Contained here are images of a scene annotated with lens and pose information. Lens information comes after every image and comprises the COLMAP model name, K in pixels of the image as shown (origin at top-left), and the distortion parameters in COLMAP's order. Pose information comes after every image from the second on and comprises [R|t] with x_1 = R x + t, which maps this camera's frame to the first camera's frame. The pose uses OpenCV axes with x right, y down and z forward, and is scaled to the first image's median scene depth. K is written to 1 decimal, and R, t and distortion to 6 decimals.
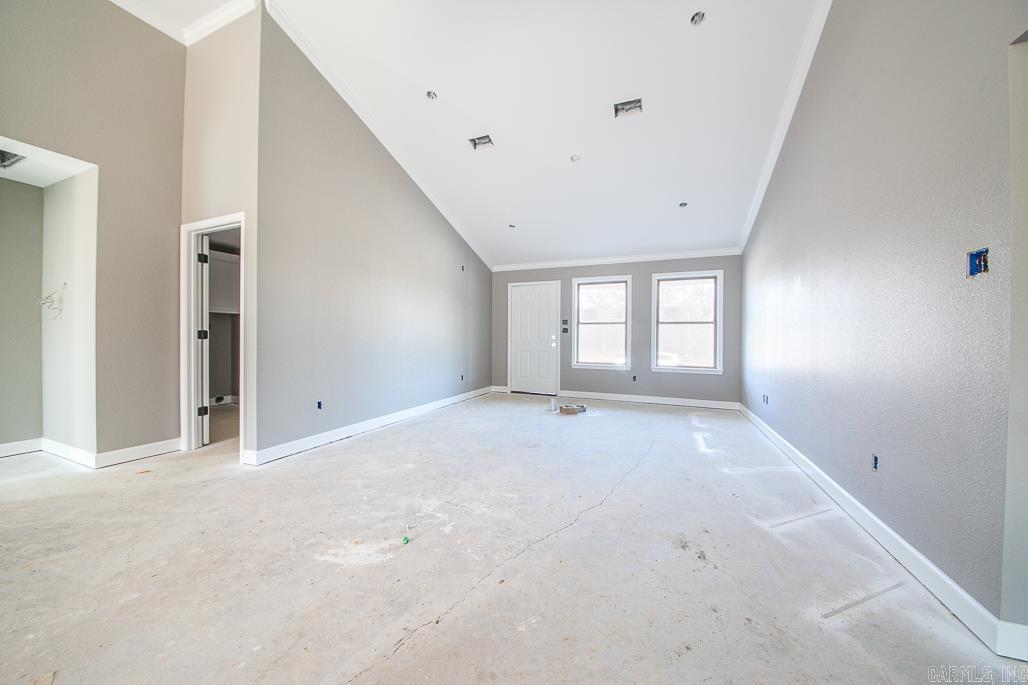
lens RADIAL K [[359.4, 0, 511.6], [0, 359.4, 338.7], [0, 0, 1]] dist [0.010946, -0.013021]
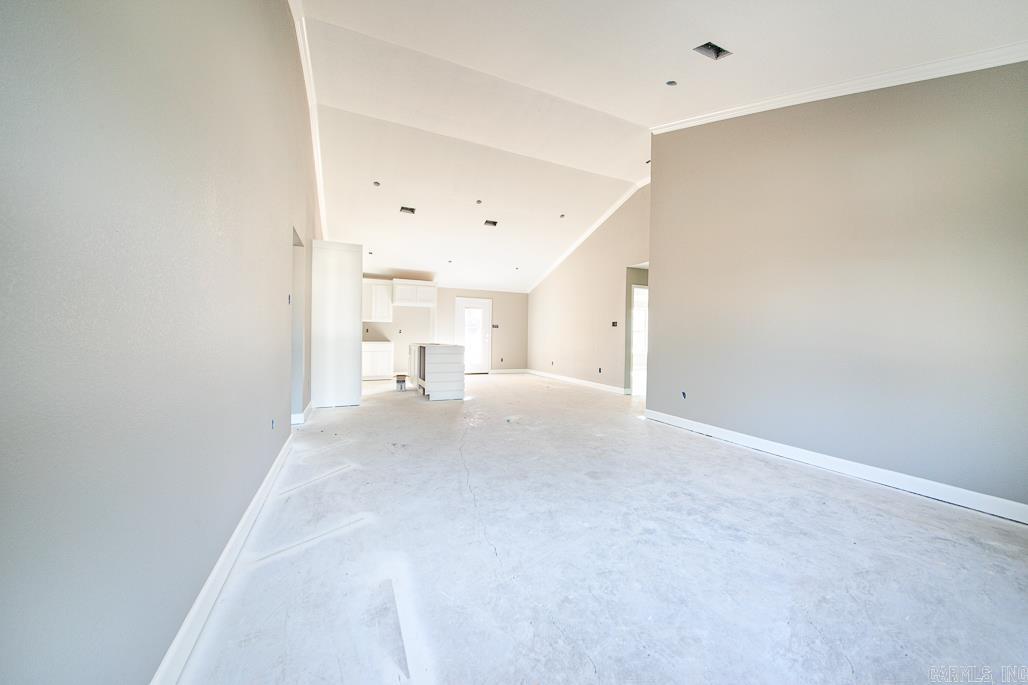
lens RADIAL K [[359.4, 0, 511.6], [0, 359.4, 338.7], [0, 0, 1]] dist [0.010946, -0.013021]
pose [[-0.686842, -0.014516, -0.726662, 1.103967], [-0.024958, 0.999682, 0.003620, 0.002119], [0.726378, 0.020622, -0.686986, 2.028766]]
